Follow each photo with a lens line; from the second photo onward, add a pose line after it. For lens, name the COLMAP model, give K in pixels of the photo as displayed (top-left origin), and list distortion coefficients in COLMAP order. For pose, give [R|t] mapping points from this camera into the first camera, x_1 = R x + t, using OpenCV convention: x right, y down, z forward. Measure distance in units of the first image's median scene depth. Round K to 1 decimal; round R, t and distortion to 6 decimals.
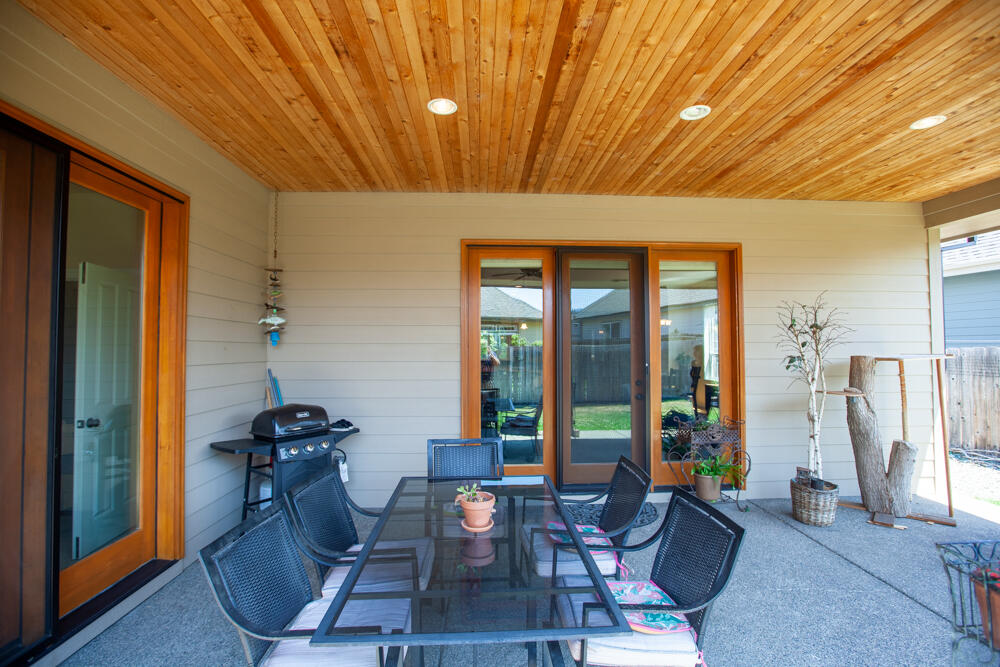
lens RADIAL K [[459.3, 0, 502.4], [0, 459.3, 334.1], [0, 0, 1]] dist [-0.042925, 0.012201]
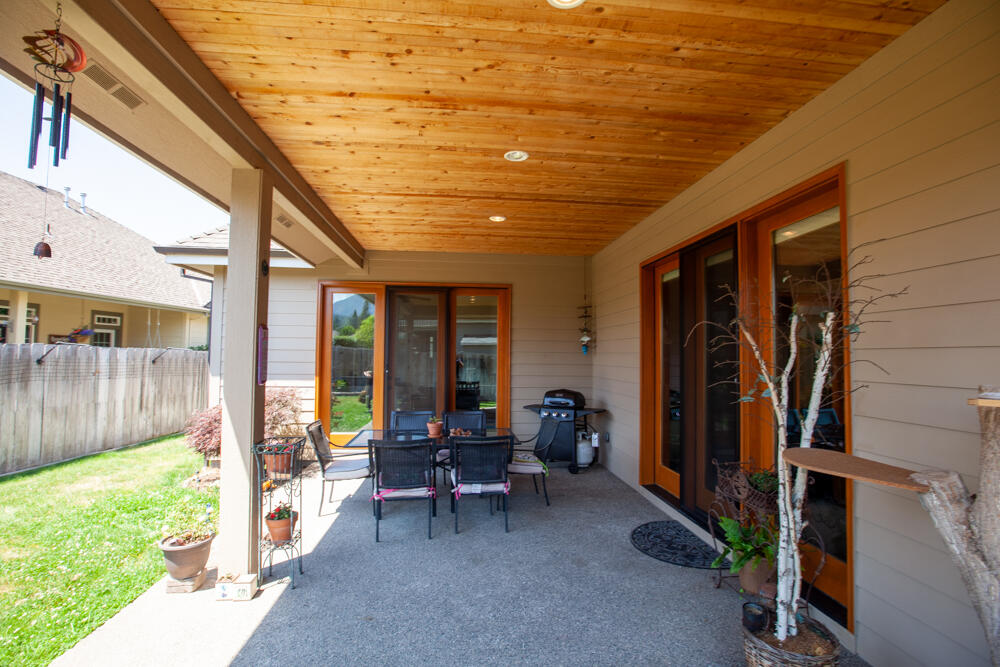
lens RADIAL K [[459.3, 0, 514.0], [0, 459.3, 335.1], [0, 0, 1]] dist [-0.042925, 0.012201]
pose [[0.079810, -0.044184, -0.995830, 1.539176], [0.024420, 0.998804, -0.042359, 0.025889], [0.996511, -0.020938, 0.080794, 0.863845]]
